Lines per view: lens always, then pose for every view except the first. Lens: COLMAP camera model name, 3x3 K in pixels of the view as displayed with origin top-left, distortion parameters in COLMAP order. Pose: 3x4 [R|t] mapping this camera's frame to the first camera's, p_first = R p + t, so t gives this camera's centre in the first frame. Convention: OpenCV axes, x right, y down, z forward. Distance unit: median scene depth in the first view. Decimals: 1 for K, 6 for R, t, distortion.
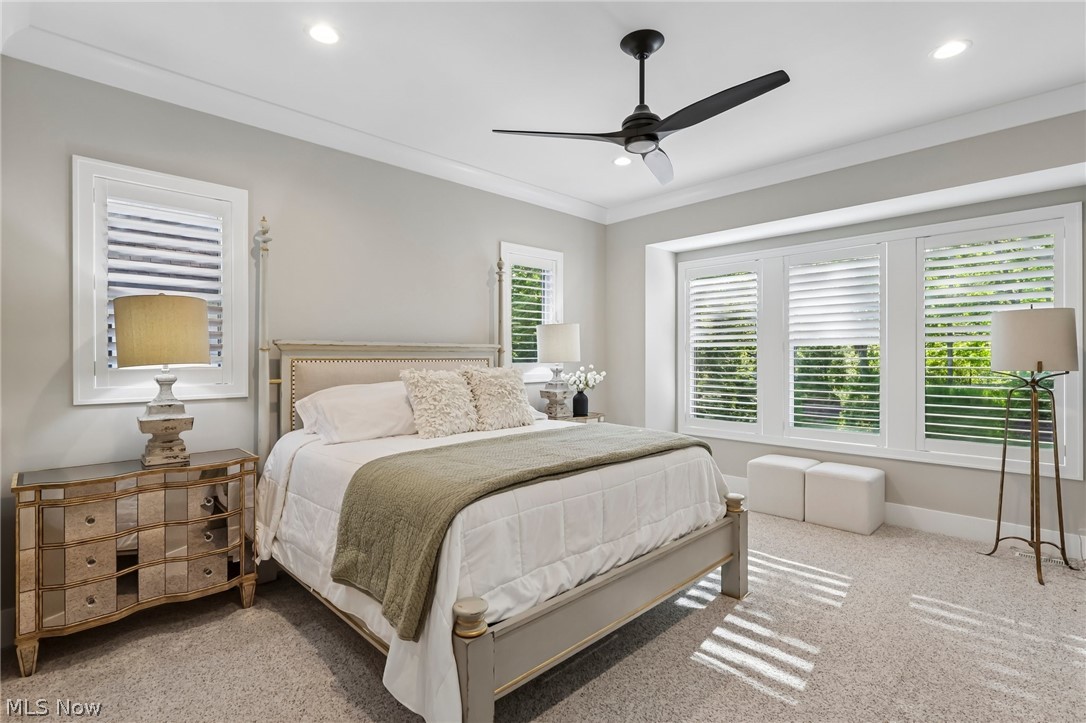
lens RADIAL K [[518.6, 0, 546.2], [0, 518.6, 357.3], [0, 0, 1]] dist [0.000832, 0.001227]
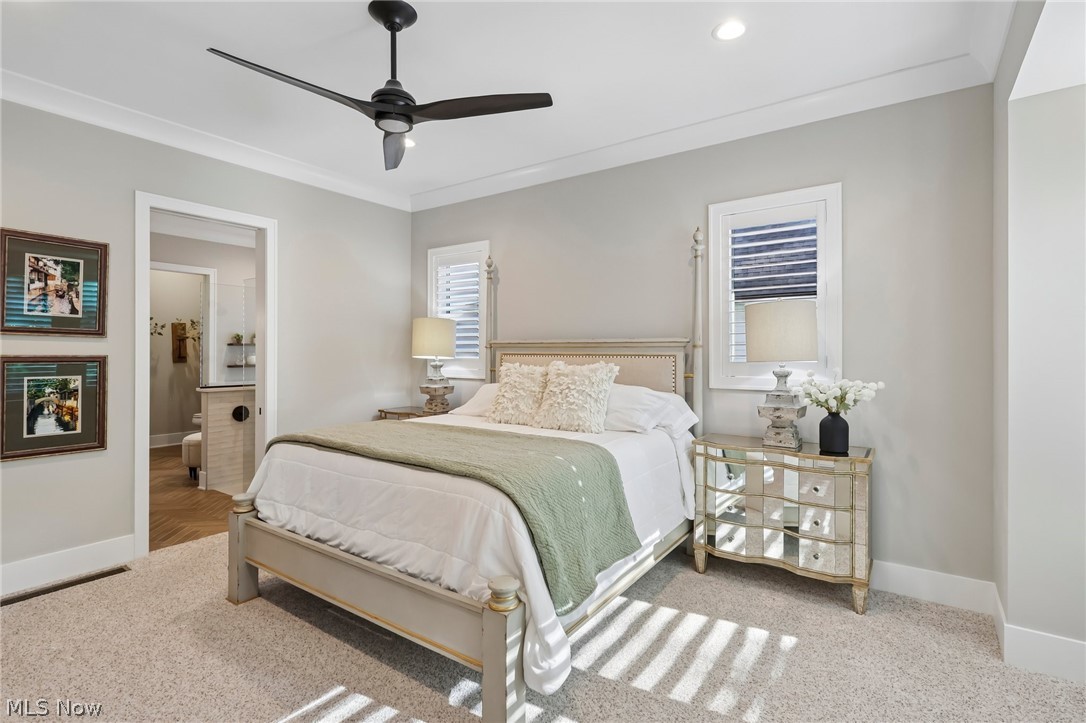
lens RADIAL K [[518.6, 0, 547.0], [0, 518.6, 355.5], [0, 0, 1]] dist [0.000832, 0.001227]
pose [[0.184148, 0.009591, -0.982852, 0.714879], [-0.005450, 0.999947, 0.008737, -0.003363], [0.982883, 0.003748, 0.184191, 0.692067]]
